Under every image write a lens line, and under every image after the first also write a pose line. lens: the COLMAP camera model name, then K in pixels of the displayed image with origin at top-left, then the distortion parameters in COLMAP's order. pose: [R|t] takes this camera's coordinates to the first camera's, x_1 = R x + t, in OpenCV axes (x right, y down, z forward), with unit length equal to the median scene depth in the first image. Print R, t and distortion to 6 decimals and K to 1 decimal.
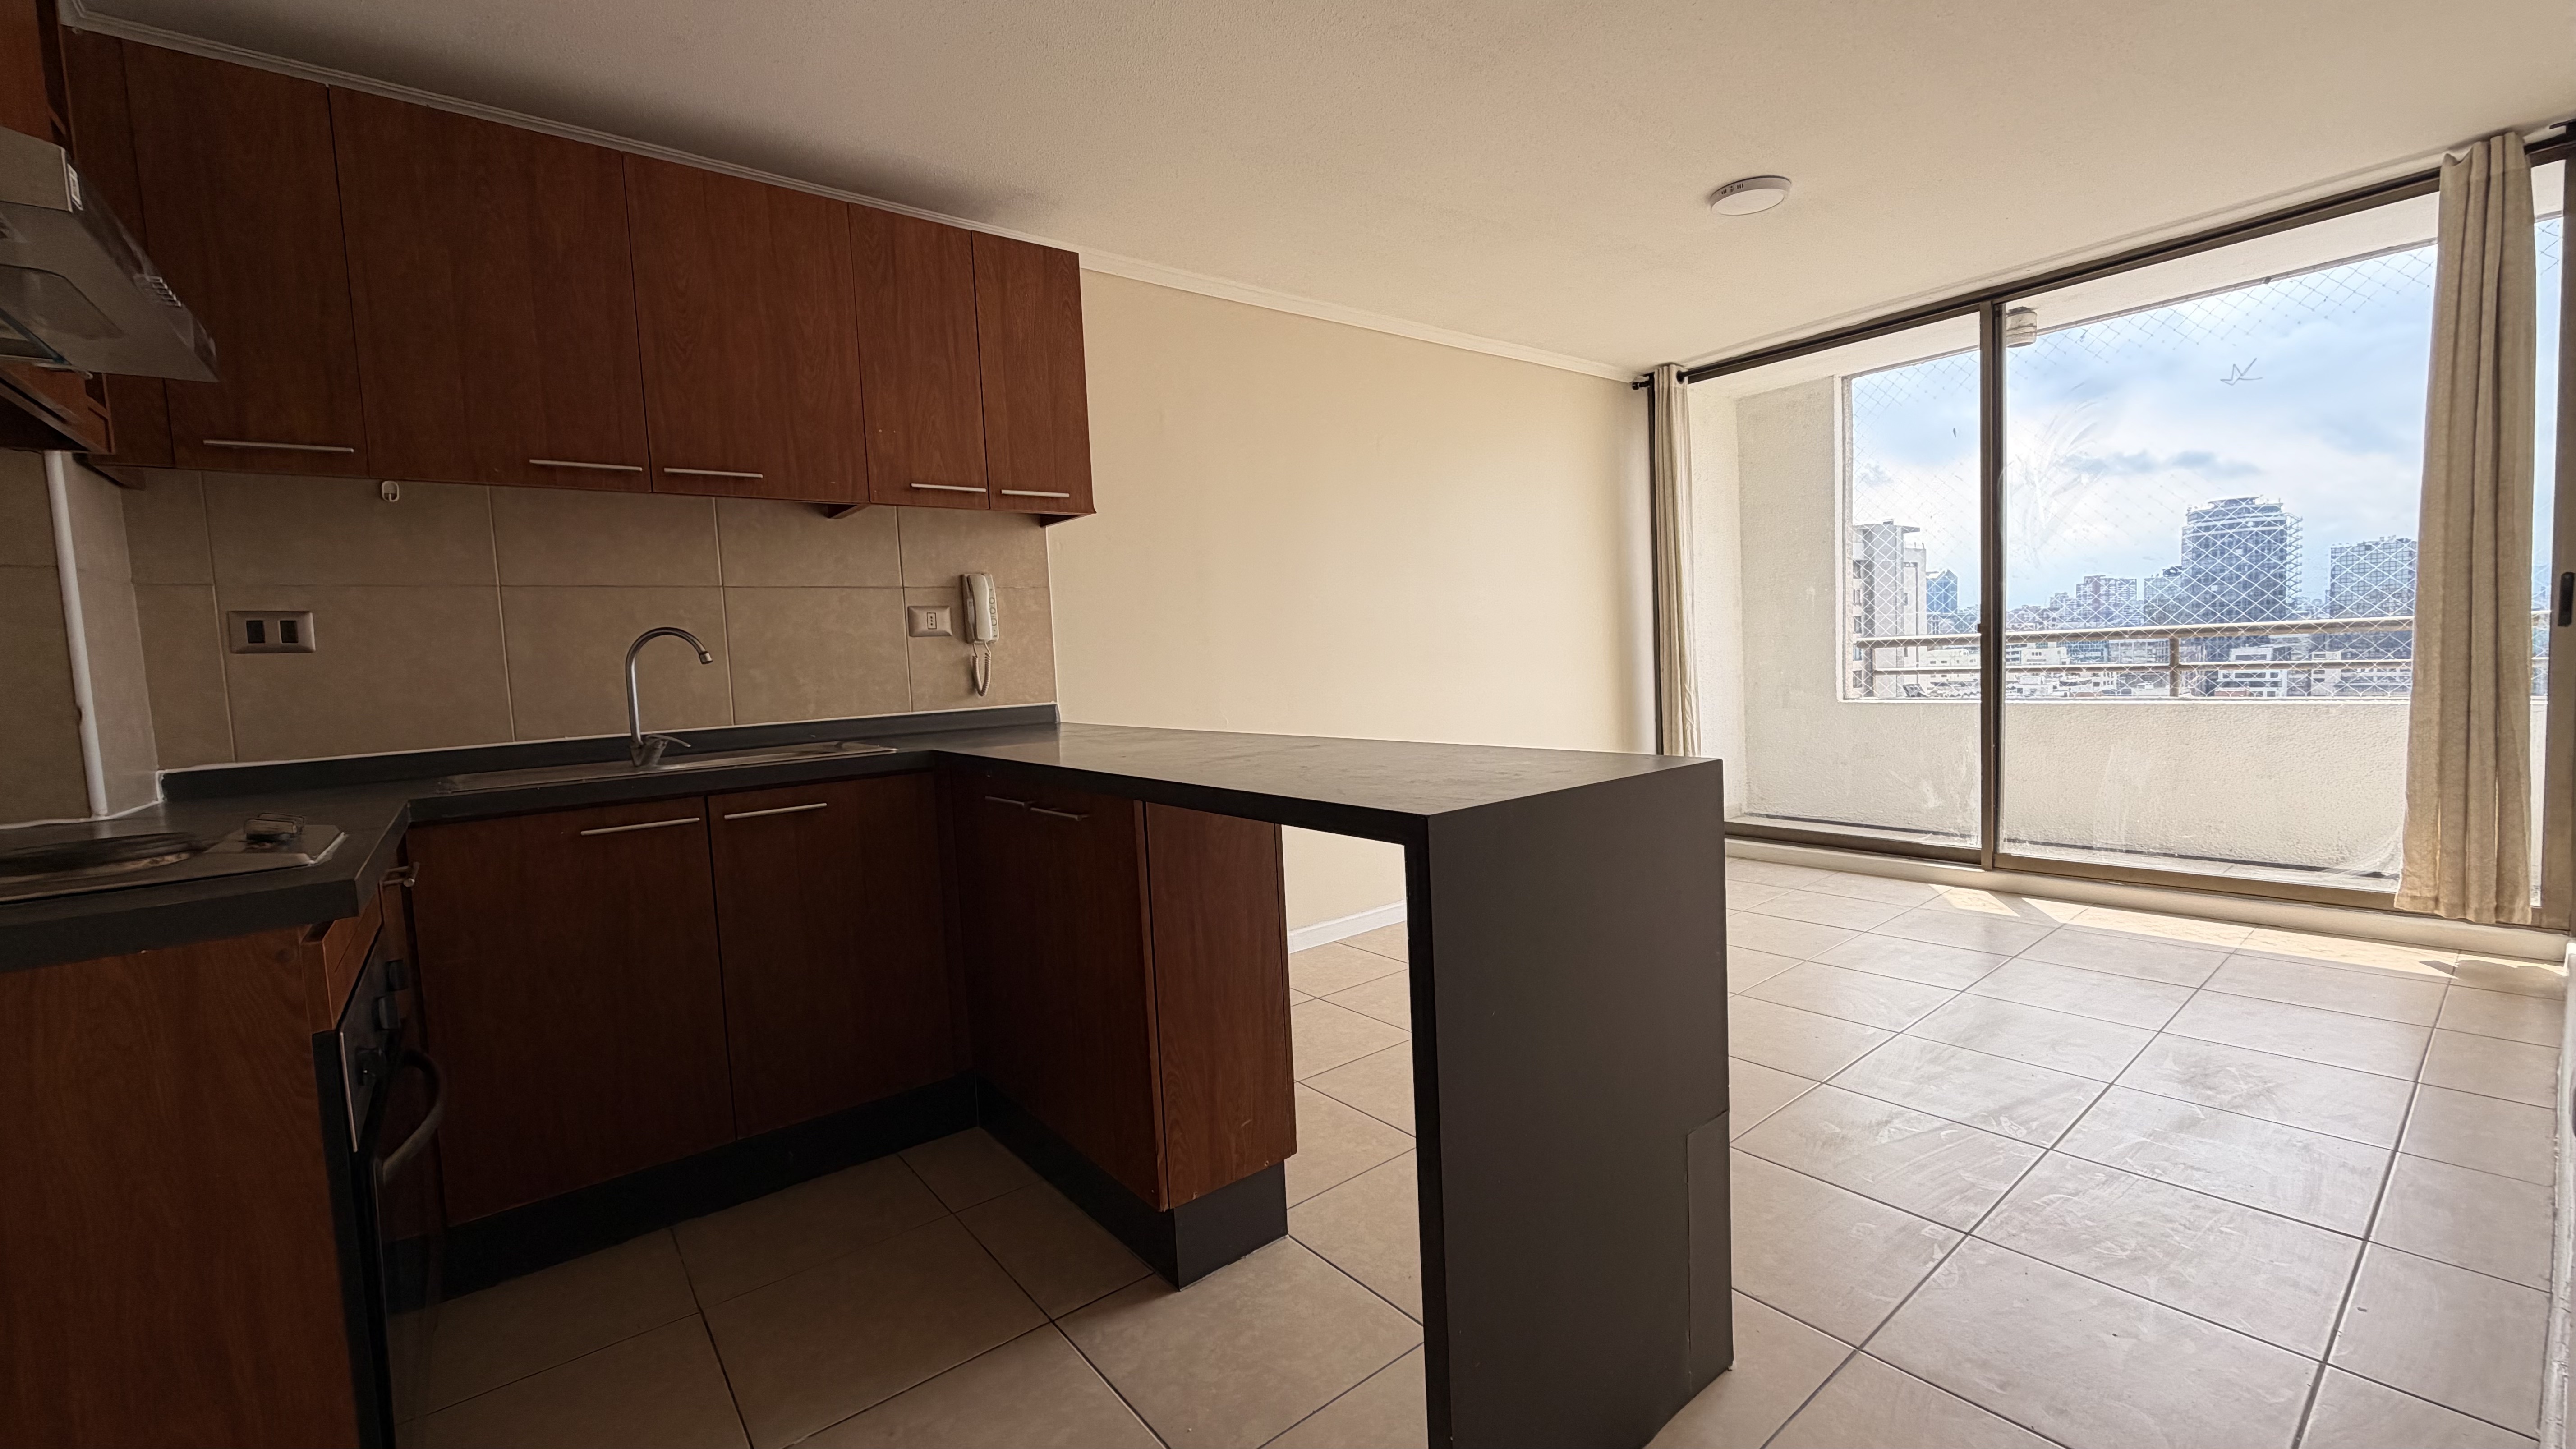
lens RADIAL K [[1029.5, 0, 1290.1], [0, 1029.5, 719.7], [0, 0, 1]] dist [0.002856, -0.000560]
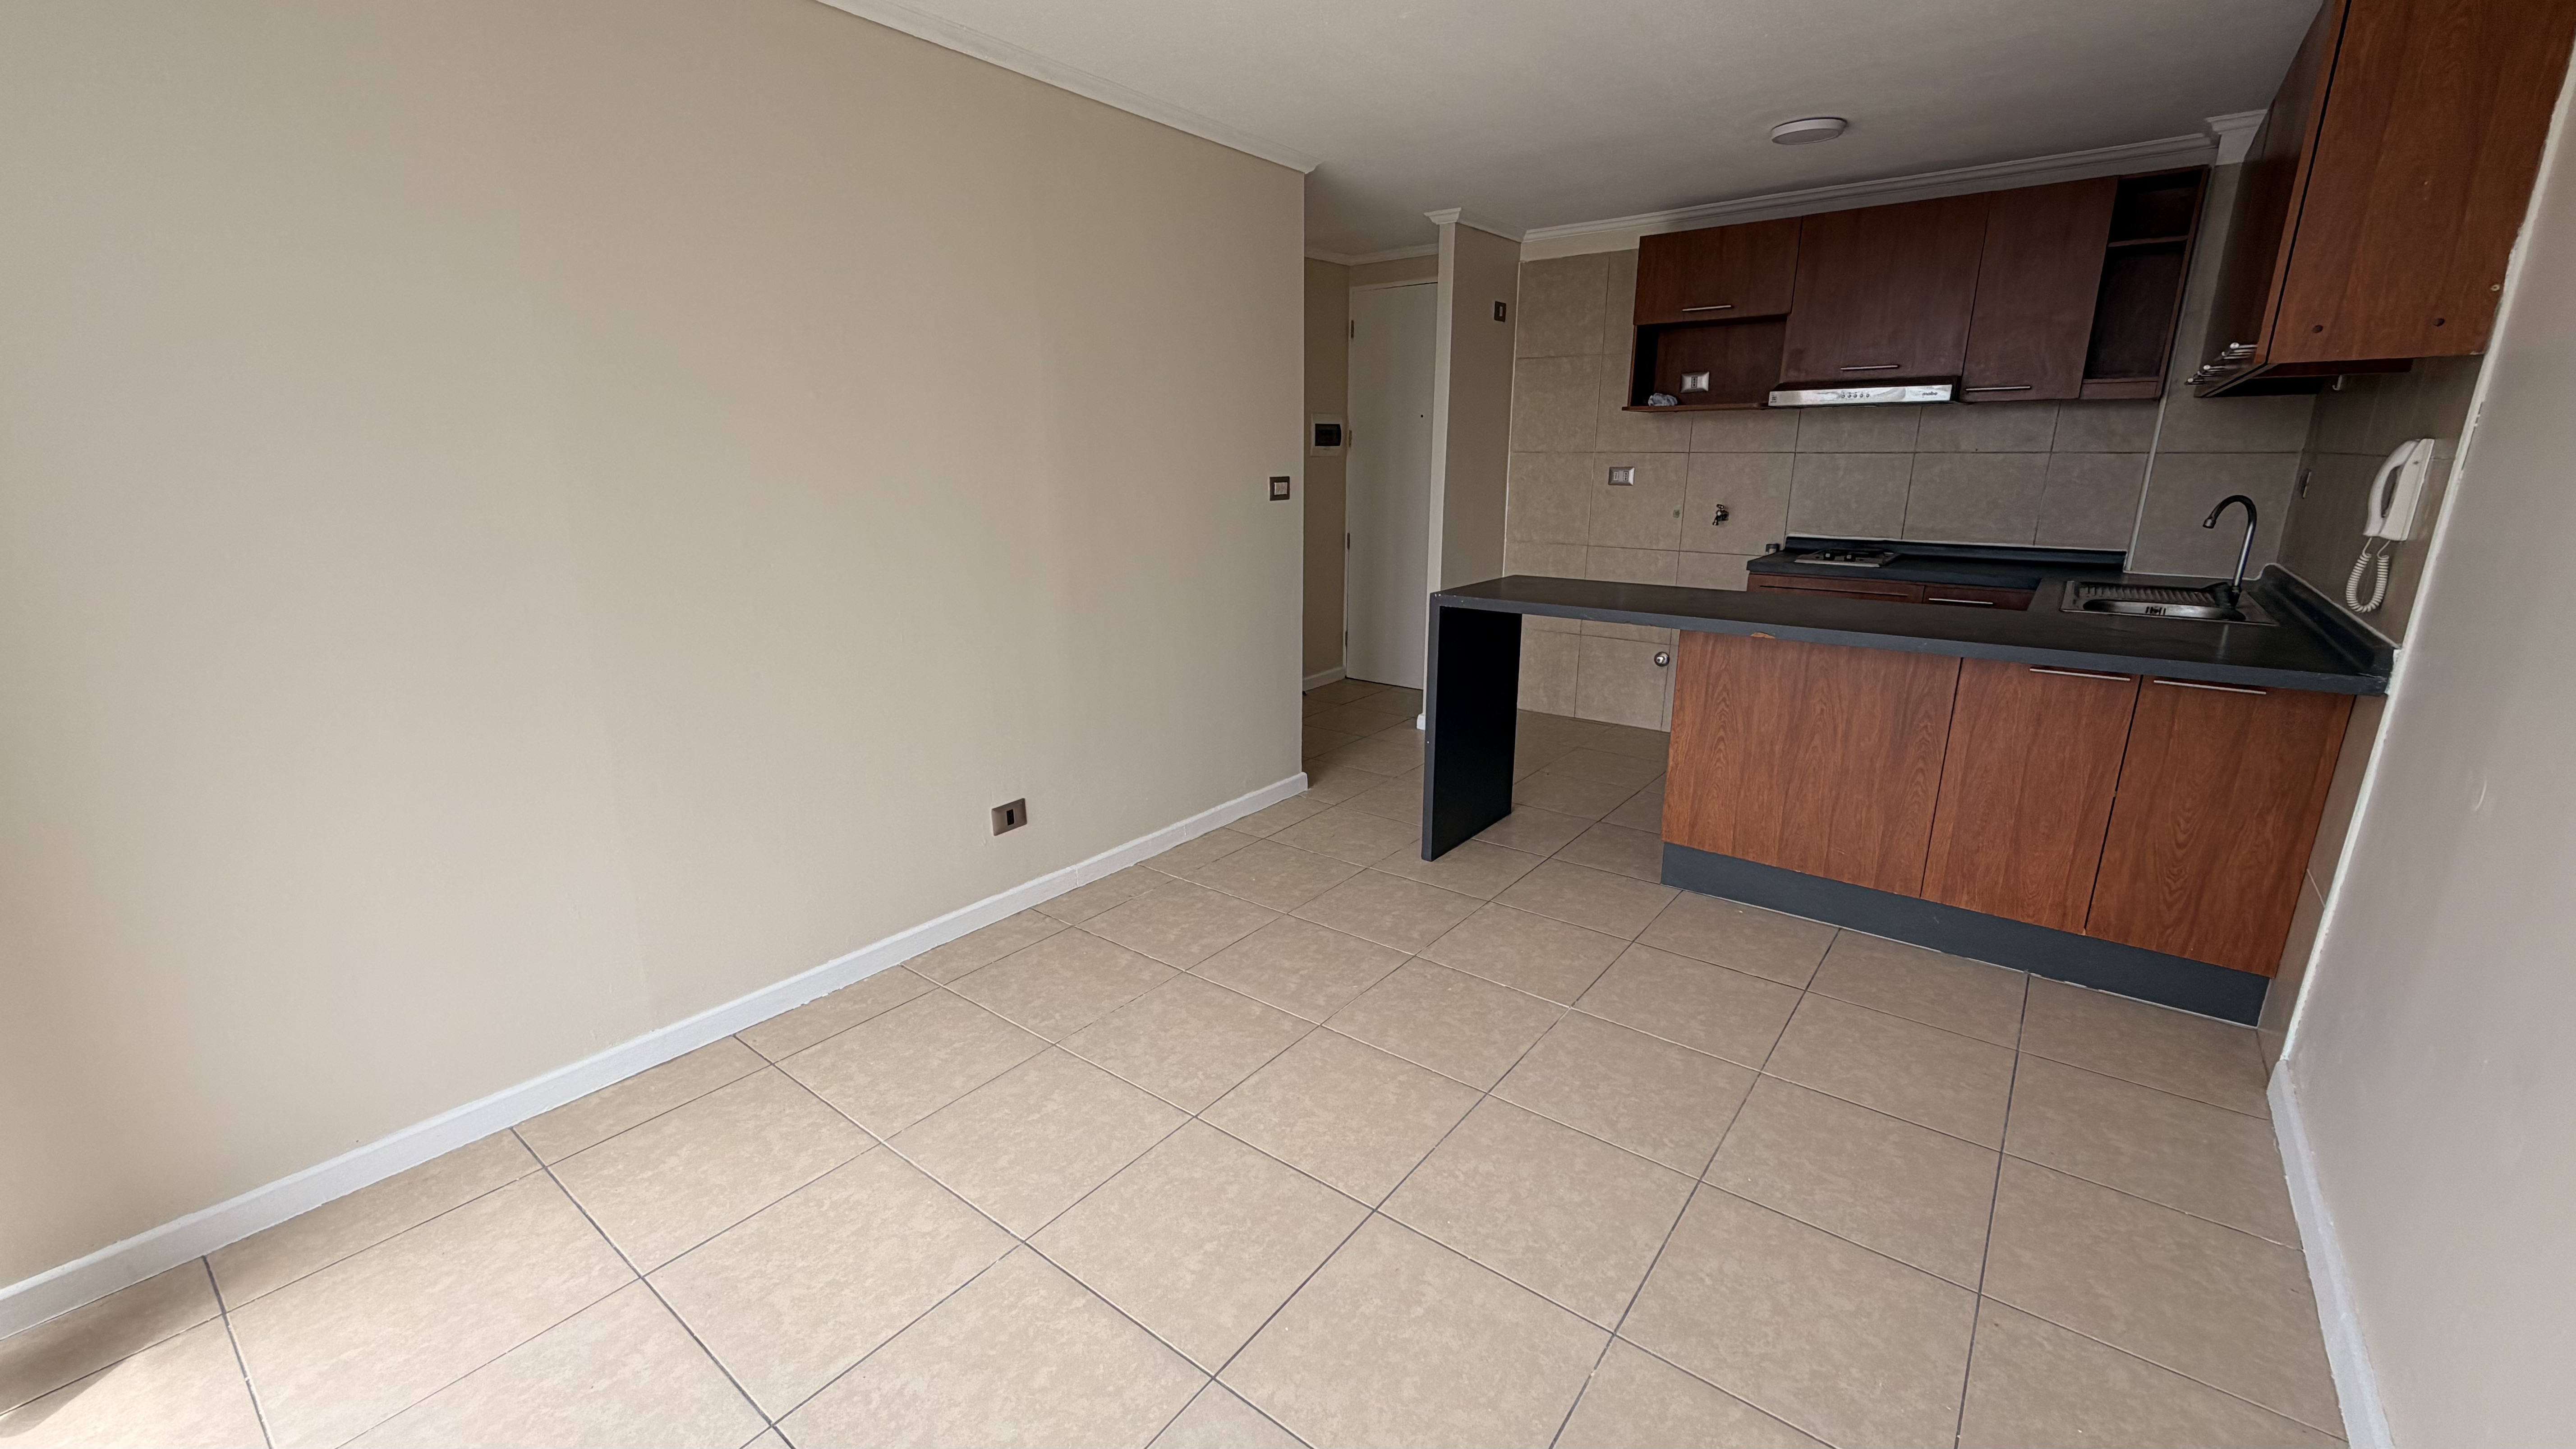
lens RADIAL K [[1029.5, 0, 1279.6], [0, 1029.5, 730.2], [0, 0, 1]] dist [0.002856, -0.000560]
pose [[-0.970370, 0.116233, -0.211828, 0.706753], [0.038752, 0.940209, 0.338387, -0.258439], [0.238495, 0.320152, -0.916855, 1.751499]]
